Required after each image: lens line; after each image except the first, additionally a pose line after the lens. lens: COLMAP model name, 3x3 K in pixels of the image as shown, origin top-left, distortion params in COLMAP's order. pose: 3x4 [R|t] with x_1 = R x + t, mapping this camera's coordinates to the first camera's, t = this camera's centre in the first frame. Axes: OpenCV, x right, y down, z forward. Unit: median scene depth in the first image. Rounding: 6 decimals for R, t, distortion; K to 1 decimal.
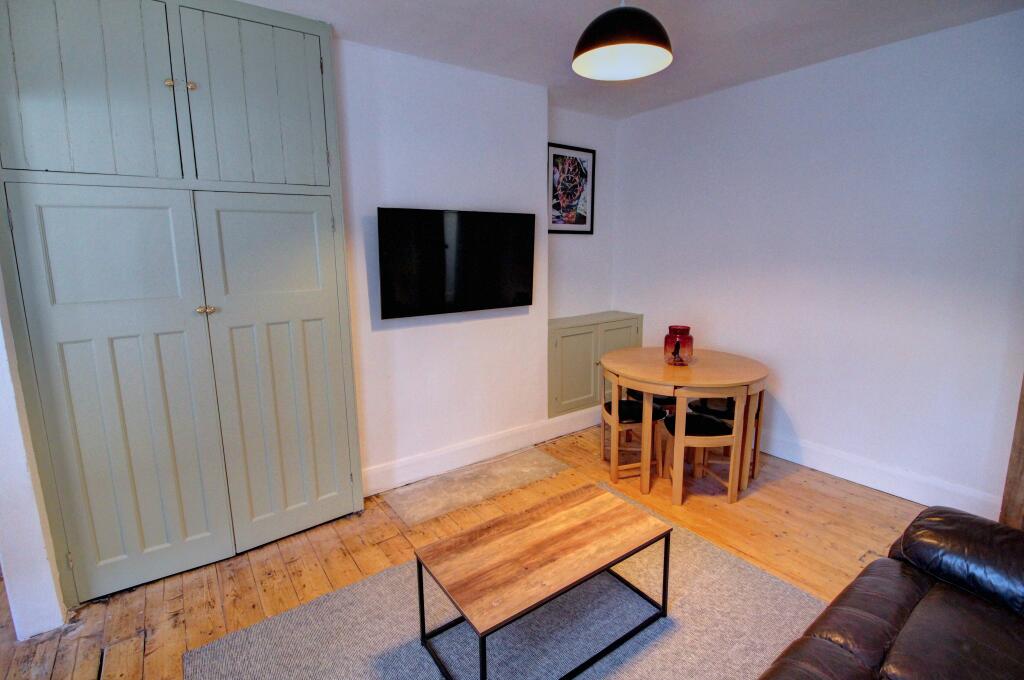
lens RADIAL K [[472.0, 0, 512.0], [0, 472.0, 340.0], [0, 0, 1]] dist [-0.001639, -0.009838]
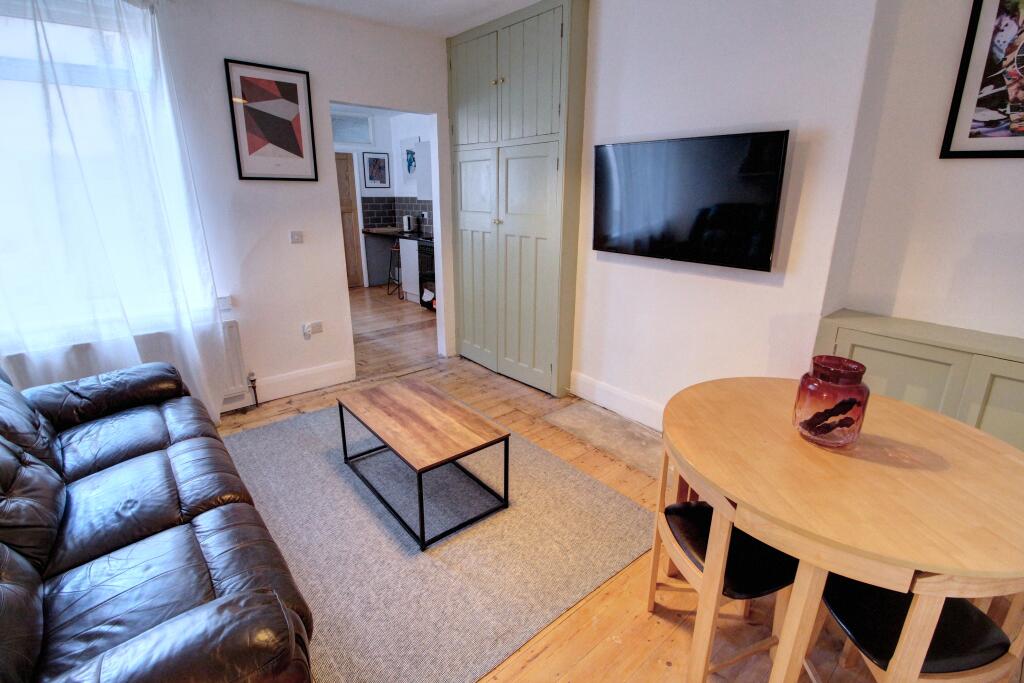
lens RADIAL K [[472.0, 0, 512.0], [0, 472.0, 341.5], [0, 0, 1]] dist [-0.001639, -0.009838]
pose [[0.077382, 0.317873, -0.944970, 0.962992], [-0.194954, 0.934340, 0.298332, -0.157019], [0.977755, 0.161140, 0.134271, 0.799802]]
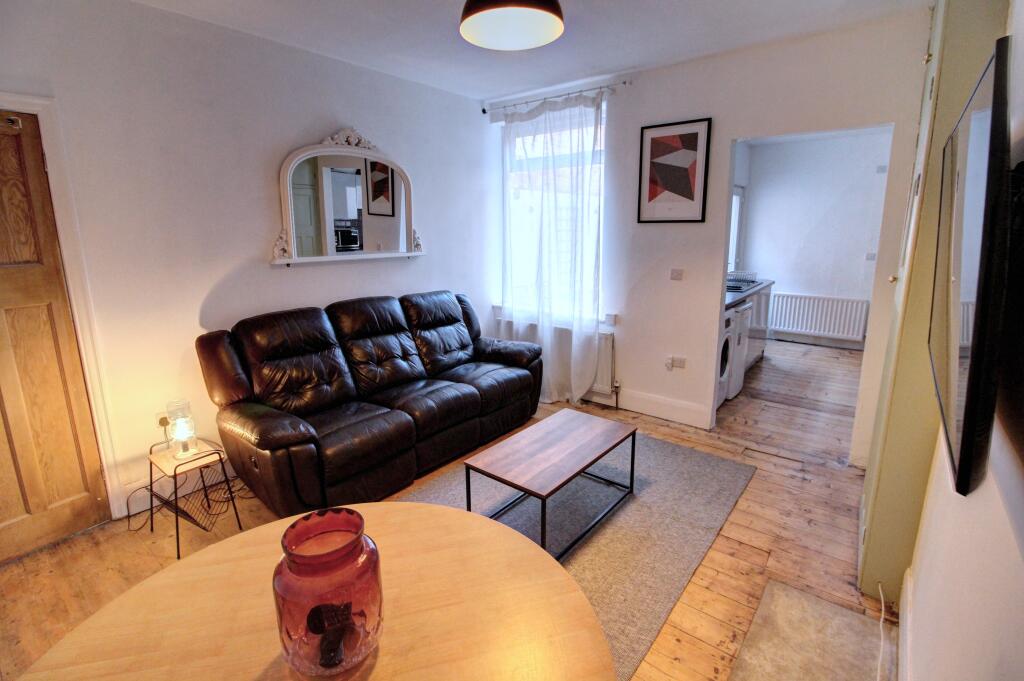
lens RADIAL K [[472.0, 0, 512.0], [0, 472.0, 340.5], [0, 0, 1]] dist [-0.001639, -0.009838]
pose [[-0.965055, 0.083860, -0.248267, 0.392042], [-0.024776, 0.913968, 0.405029, -0.301550], [0.260874, 0.397027, -0.879952, 1.556605]]
